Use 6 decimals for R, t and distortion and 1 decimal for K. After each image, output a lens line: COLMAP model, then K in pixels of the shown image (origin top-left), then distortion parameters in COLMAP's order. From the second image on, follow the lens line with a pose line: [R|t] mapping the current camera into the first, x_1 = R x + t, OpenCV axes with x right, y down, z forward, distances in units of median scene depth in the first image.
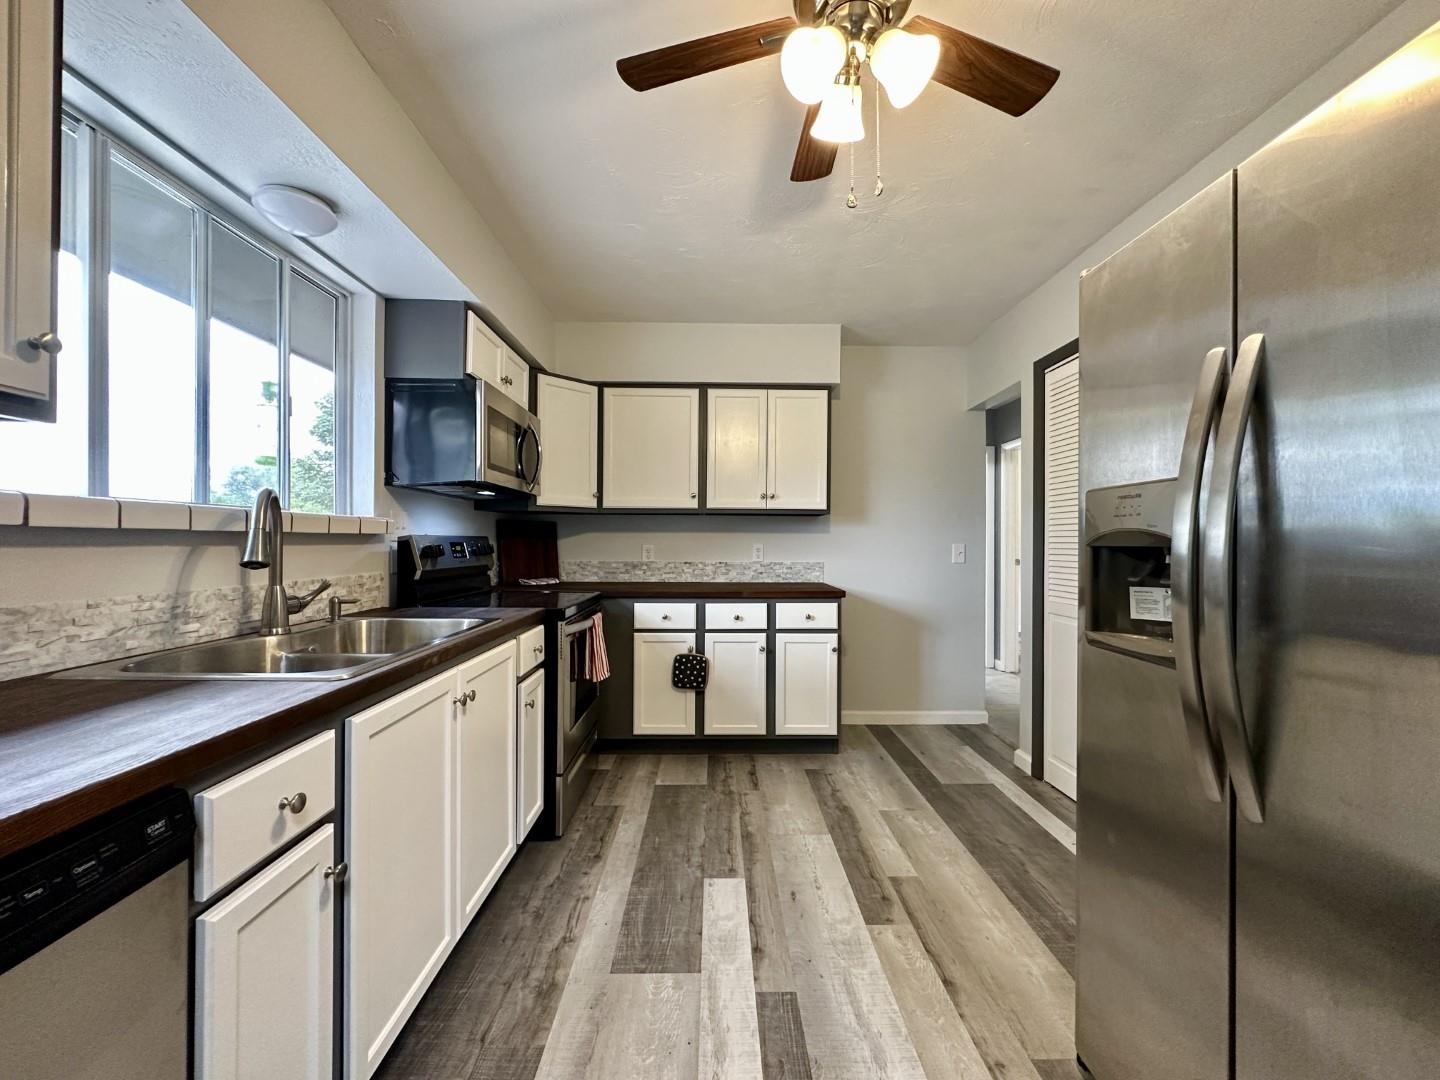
lens RADIAL K [[571.8, 0, 717.5], [0, 571.8, 540.8], [0, 0, 1]] dist [-0.000503, -0.000039]
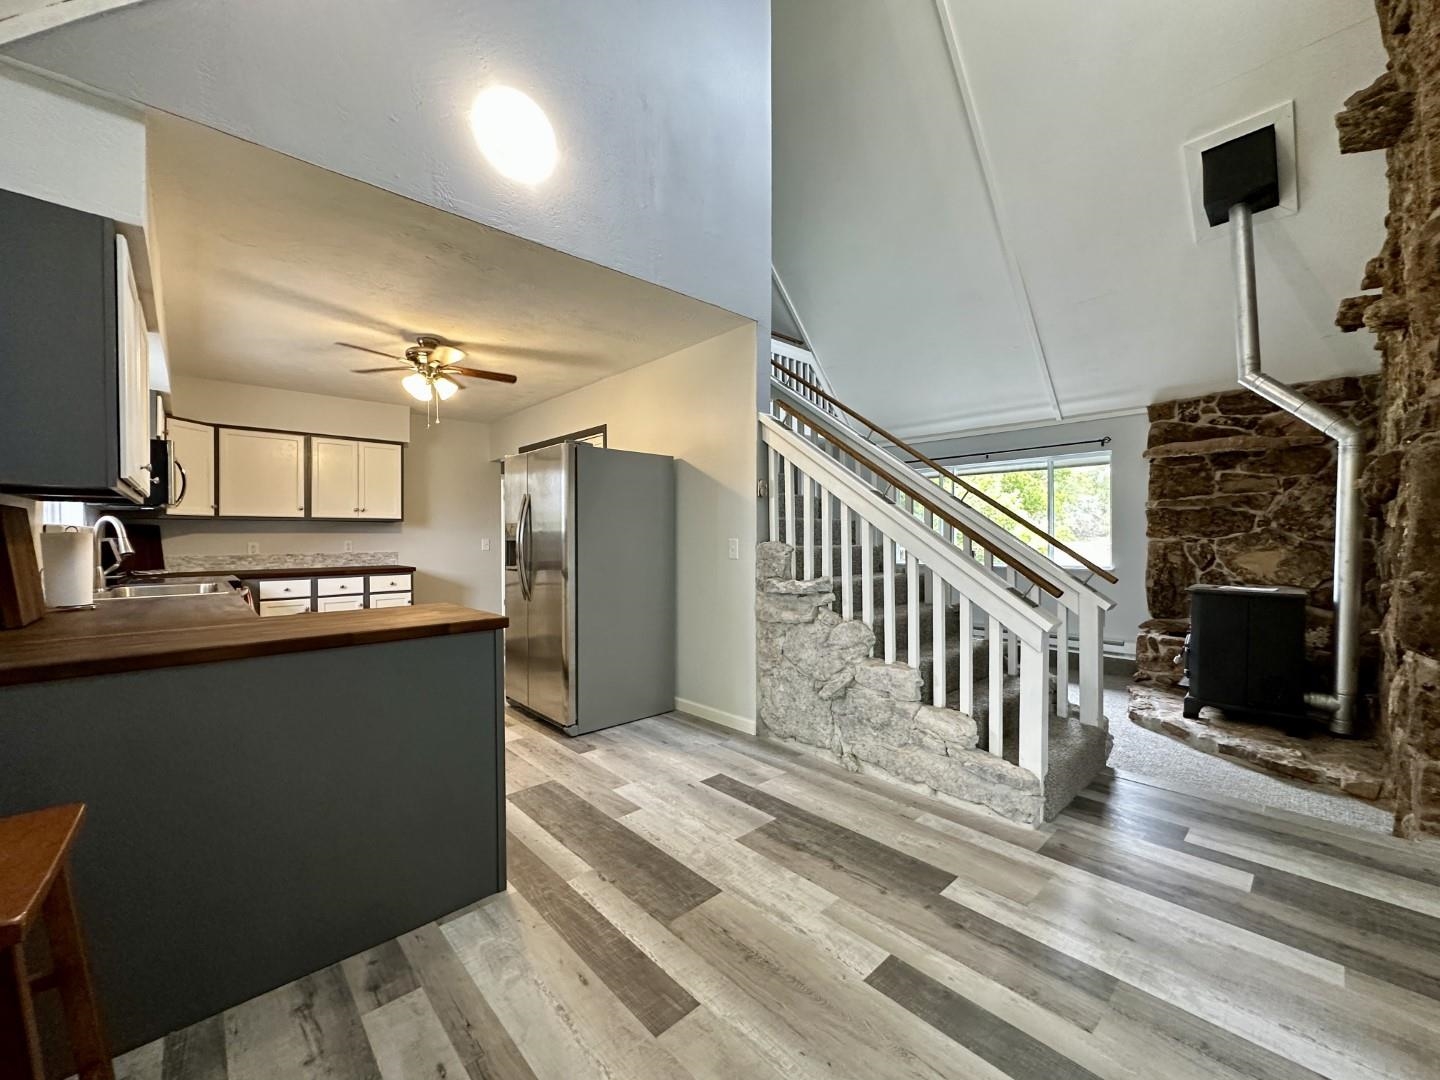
lens RADIAL K [[571.8, 0, 717.5], [0, 571.8, 540.8], [0, 0, 1]] dist [-0.000503, -0.000039]
pose [[0.738464, -0.012093, 0.674184, -0.417180], [0.004358, 0.999904, 0.013163, -0.018578], [-0.674279, -0.006783, 0.738446, -1.390708]]
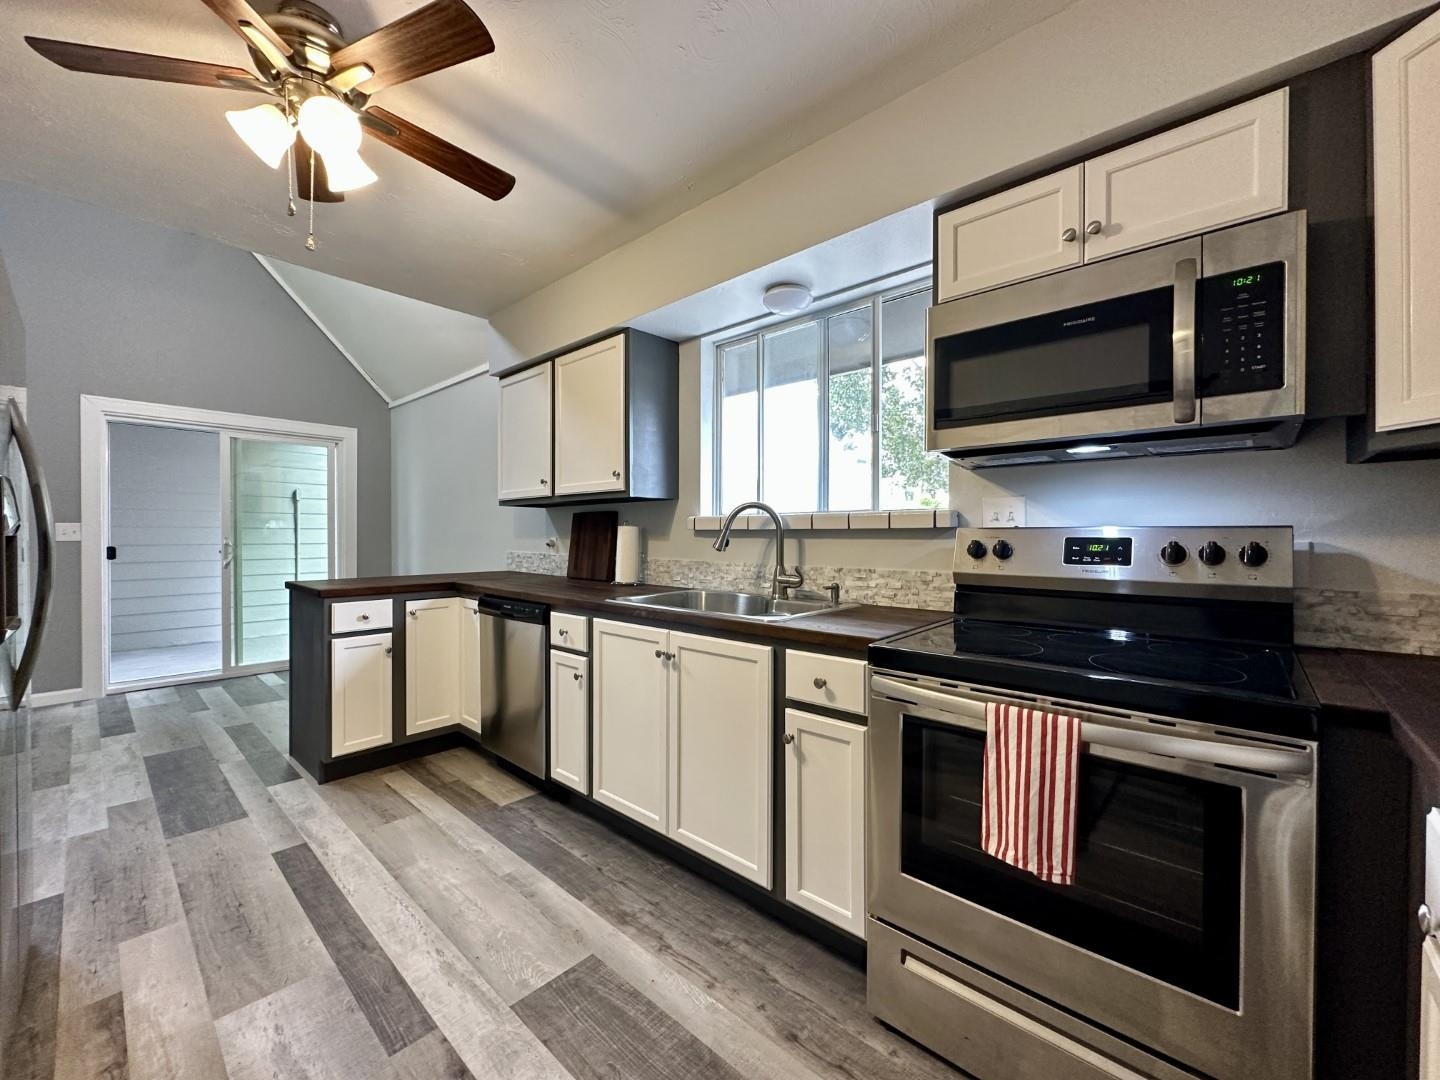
lens RADIAL K [[571.8, 0, 717.5], [0, 571.8, 540.8], [0, 0, 1]] dist [-0.000503, -0.000039]
pose [[-0.675079, 0.001427, -0.737744, 0.328536], [-0.003209, 0.999983, 0.004871, 0.005779], [0.737738, 0.005656, -0.675063, 1.457107]]
